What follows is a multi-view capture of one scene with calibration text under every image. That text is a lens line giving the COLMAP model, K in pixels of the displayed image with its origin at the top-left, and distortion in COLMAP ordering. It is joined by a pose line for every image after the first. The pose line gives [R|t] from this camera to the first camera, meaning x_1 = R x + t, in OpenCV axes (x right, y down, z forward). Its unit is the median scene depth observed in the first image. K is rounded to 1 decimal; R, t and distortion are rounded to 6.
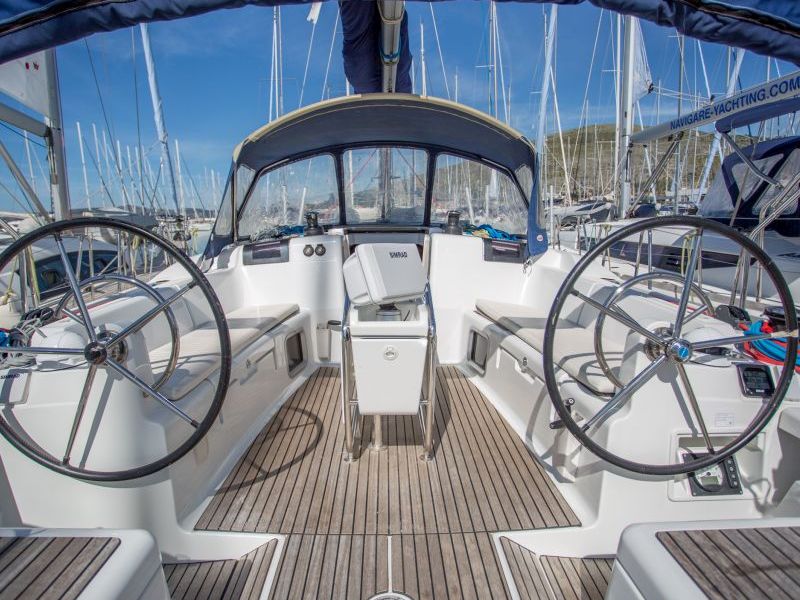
lens RADIAL K [[508.2, 0, 400.0], [0, 508.2, 300.0], [0, 0, 1]] dist [-0.076558, 0.050816]
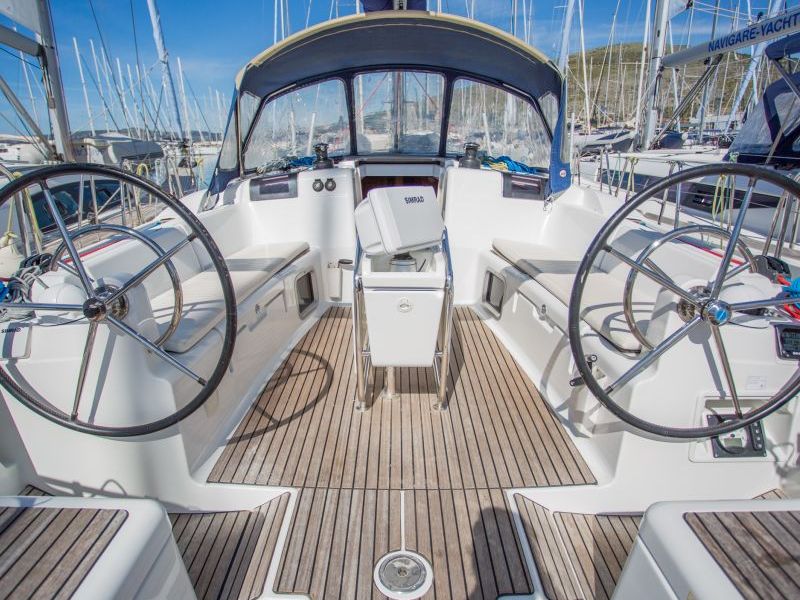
lens RADIAL K [[508.2, 0, 400.0], [0, 508.2, 300.0], [0, 0, 1]] dist [-0.076558, 0.050816]
pose [[0.999723, 0.010206, -0.021215, -0.006862], [-0.007033, 0.989467, 0.144591, -0.038223], [0.022467, -0.144401, 0.989264, 0.055270]]
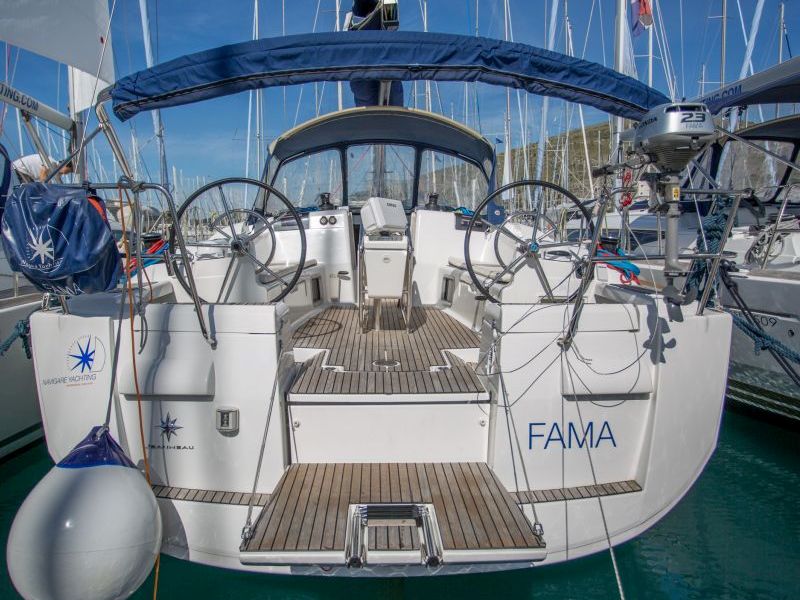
lens RADIAL K [[624.0, 0, 400.0], [0, 624.0, 300.0], [0, 0, 1]] dist [-0.043139, -0.002613]
pose [[0.999908, 0.005972, 0.012152, 0.002783], [-0.005406, 0.998924, -0.046059, 0.314593], [-0.012414, 0.045989, 0.998865, -1.069538]]
